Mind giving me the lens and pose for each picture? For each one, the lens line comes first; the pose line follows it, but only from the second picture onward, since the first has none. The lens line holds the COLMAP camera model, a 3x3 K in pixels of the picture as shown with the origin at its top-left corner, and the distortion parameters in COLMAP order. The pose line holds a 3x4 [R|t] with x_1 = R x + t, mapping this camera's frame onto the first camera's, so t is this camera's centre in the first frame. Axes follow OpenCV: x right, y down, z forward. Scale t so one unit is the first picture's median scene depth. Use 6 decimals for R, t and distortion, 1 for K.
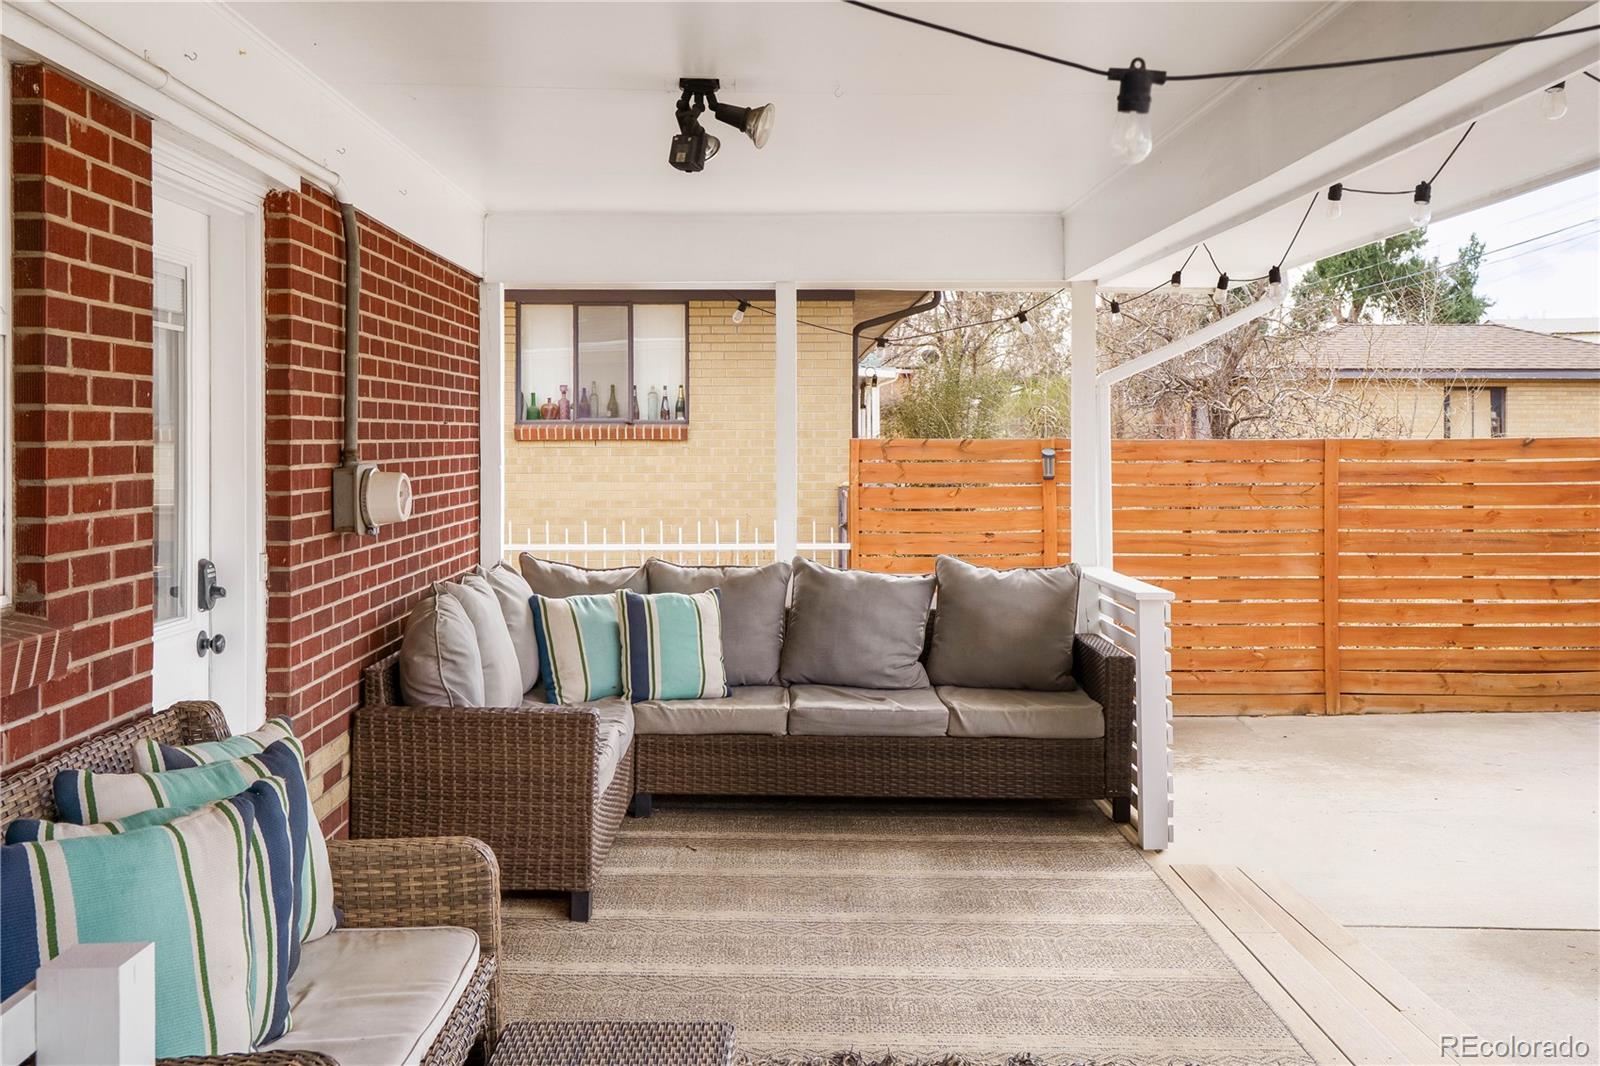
lens RADIAL K [[1569.5, 0, 770.9], [0, 1569.5, 429.9], [0, 0, 1]] dist [0.019235, 0.010413]
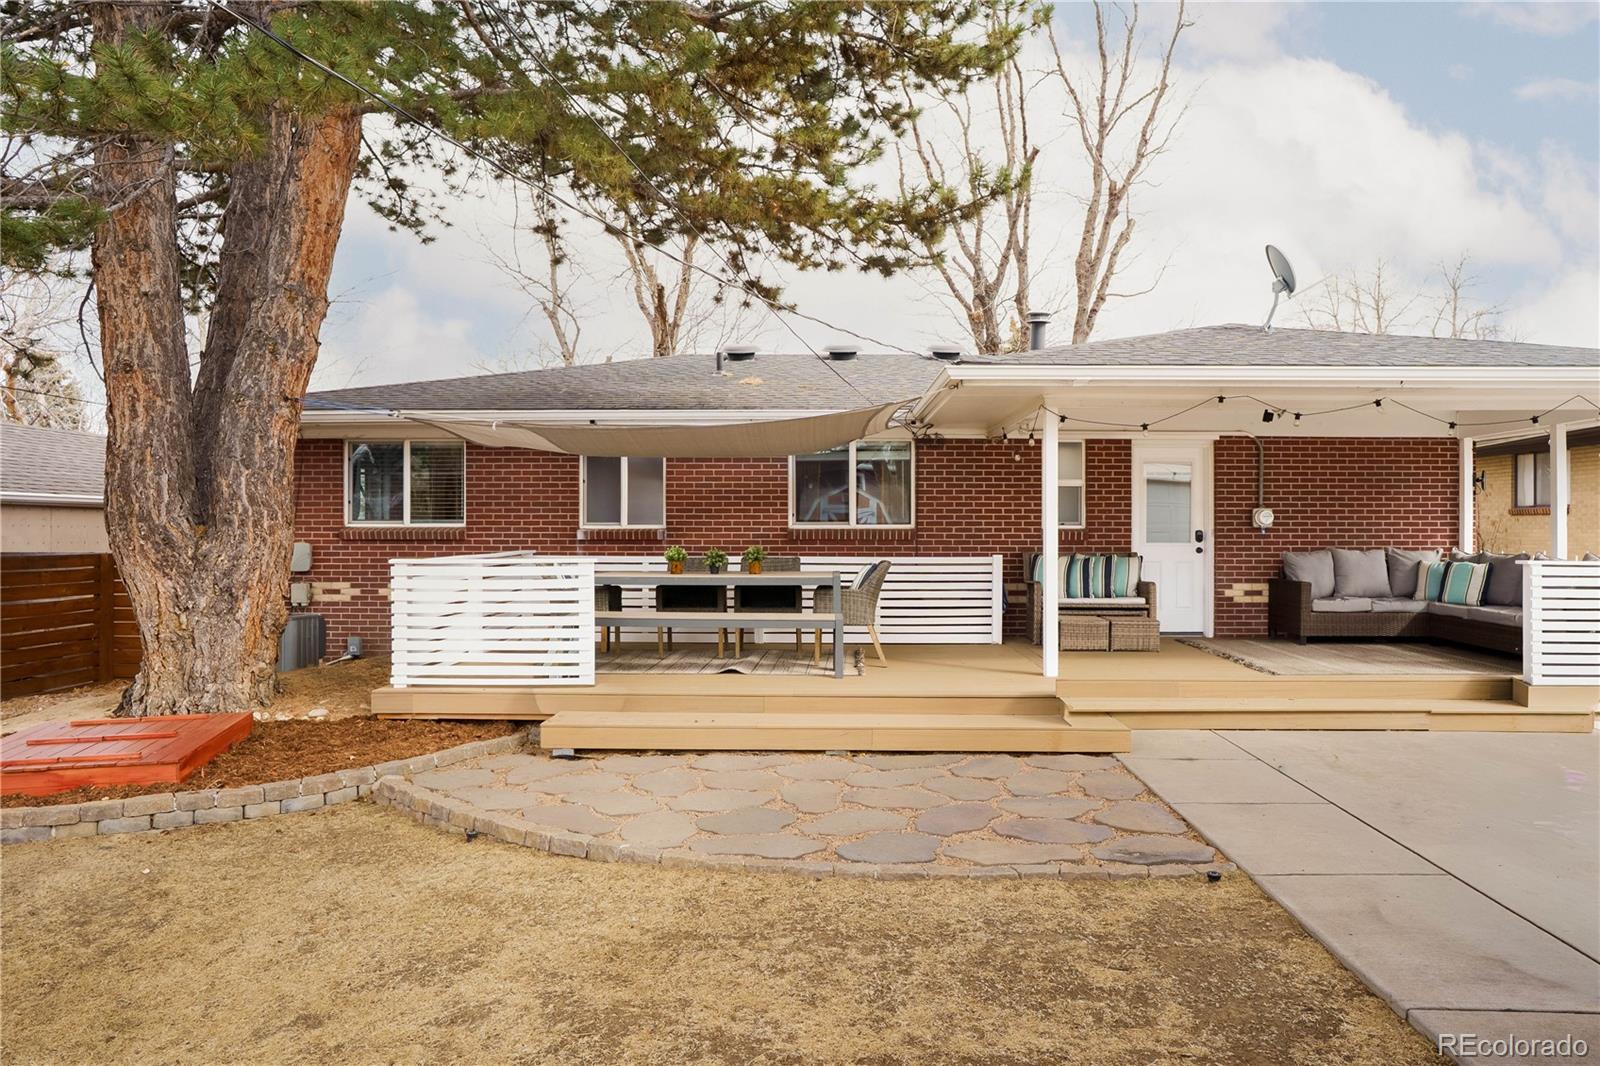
lens RADIAL K [[954.1, 0, 817.3], [0, 954.1, 529.7], [0, 0, 1]] dist [-0.015002, 0.000333]
pose [[-0.017670, 0.002720, -0.999840, 0.885735], [0.002069, 0.999994, 0.002684, 0.028743], [0.999842, -0.002021, -0.017675, 0.007859]]
